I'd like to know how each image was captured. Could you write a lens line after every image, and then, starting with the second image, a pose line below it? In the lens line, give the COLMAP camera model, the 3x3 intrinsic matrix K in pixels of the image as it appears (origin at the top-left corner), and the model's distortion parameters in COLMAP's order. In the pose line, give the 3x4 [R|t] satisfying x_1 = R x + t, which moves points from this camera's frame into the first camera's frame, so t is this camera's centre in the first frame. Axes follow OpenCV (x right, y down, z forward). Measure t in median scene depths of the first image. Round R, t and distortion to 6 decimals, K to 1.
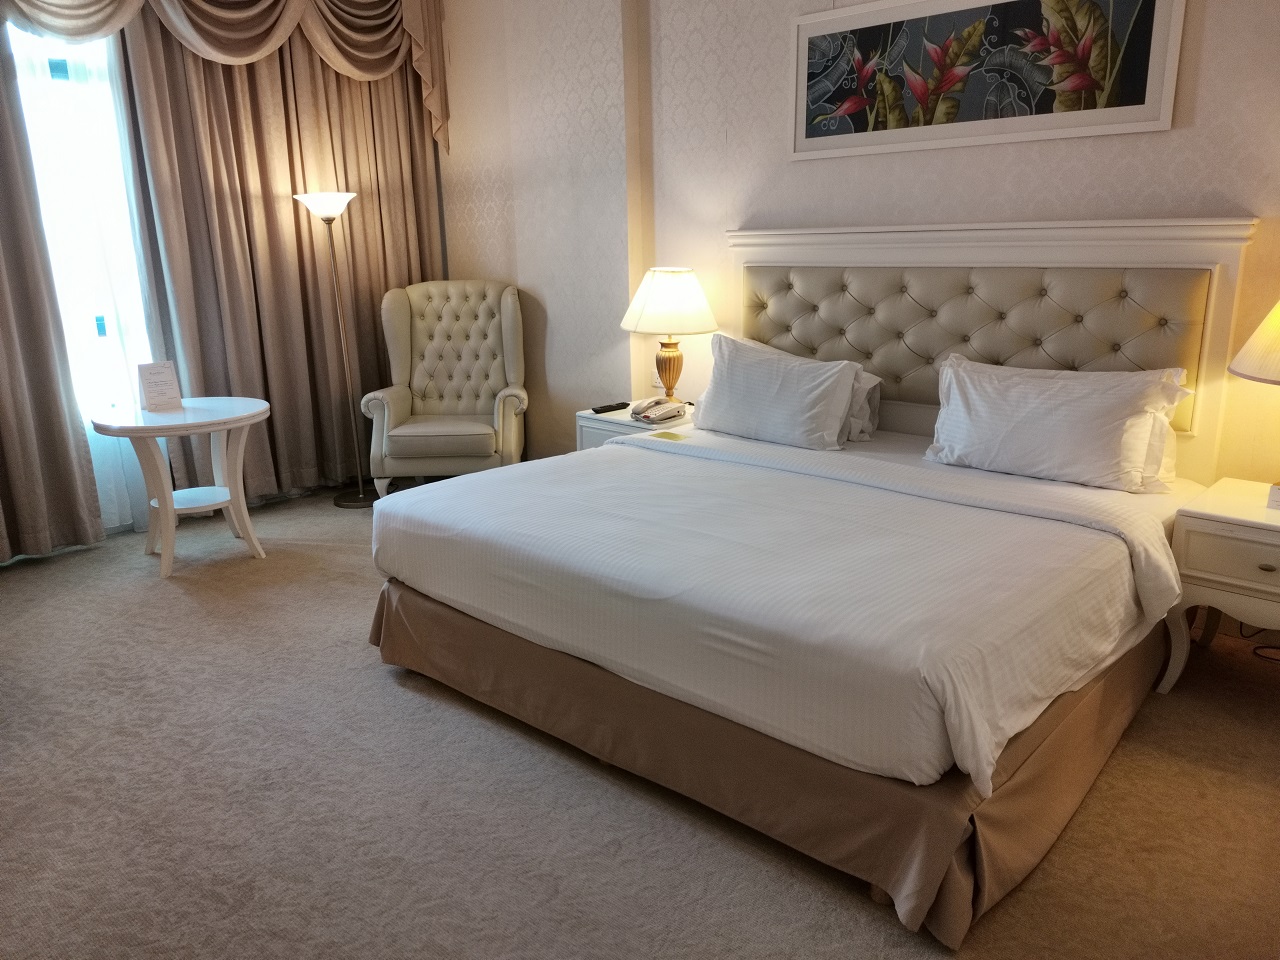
lens RADIAL K [[1006.1, 0, 654.5], [0, 1006.1, 472.4], [0, 0, 1]] dist [0.099389, -0.098493]
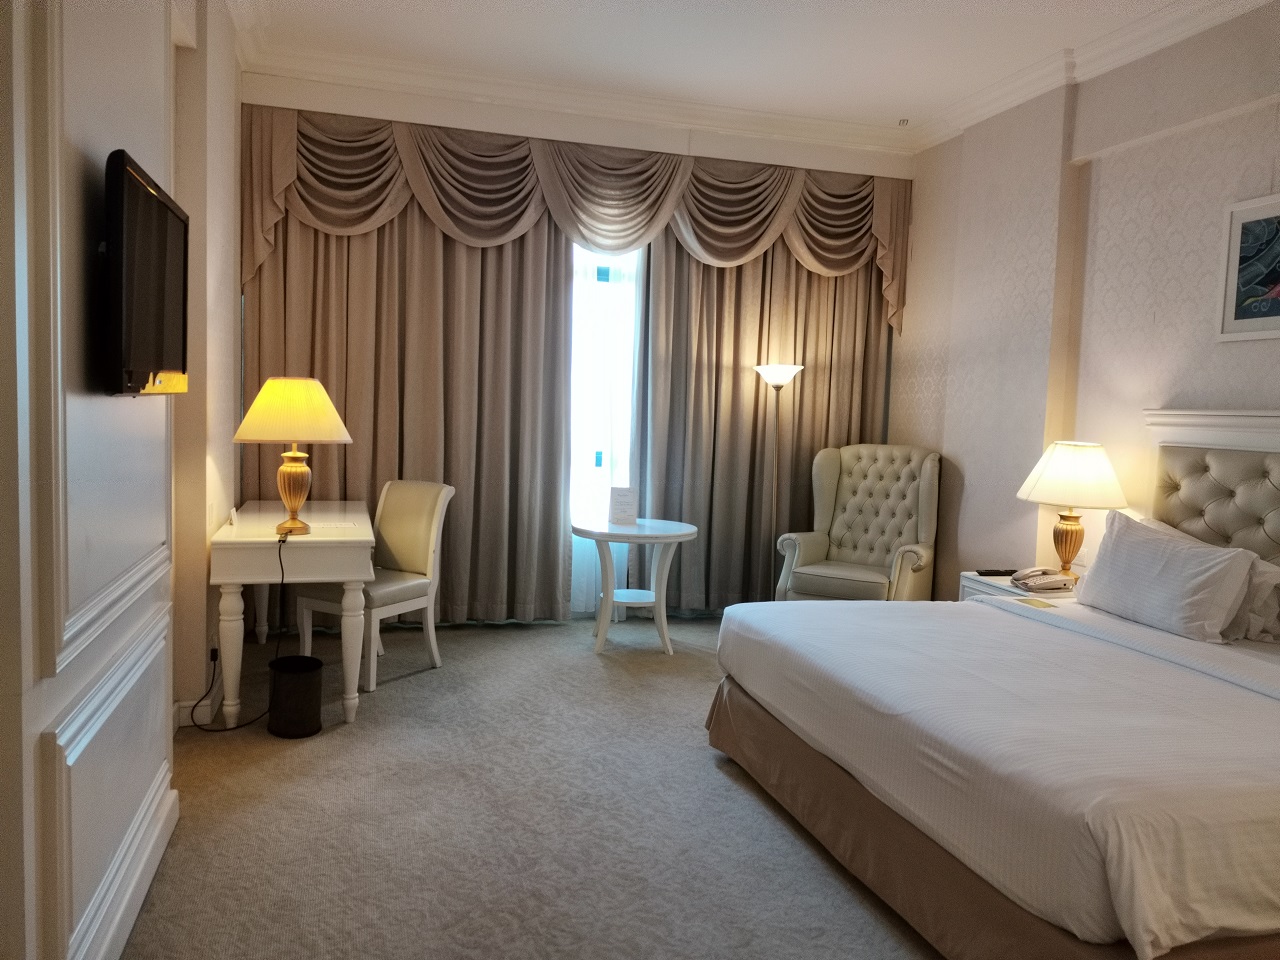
lens RADIAL K [[1006.1, 0, 639.4], [0, 1006.1, 472.1], [0, 0, 1]] dist [0.099389, -0.098493]
pose [[0.852681, 0.083559, -0.515707, 0.181295], [-0.173293, 0.976476, -0.128310, 0.033189], [0.492854, 0.198776, 0.847103, -0.069341]]
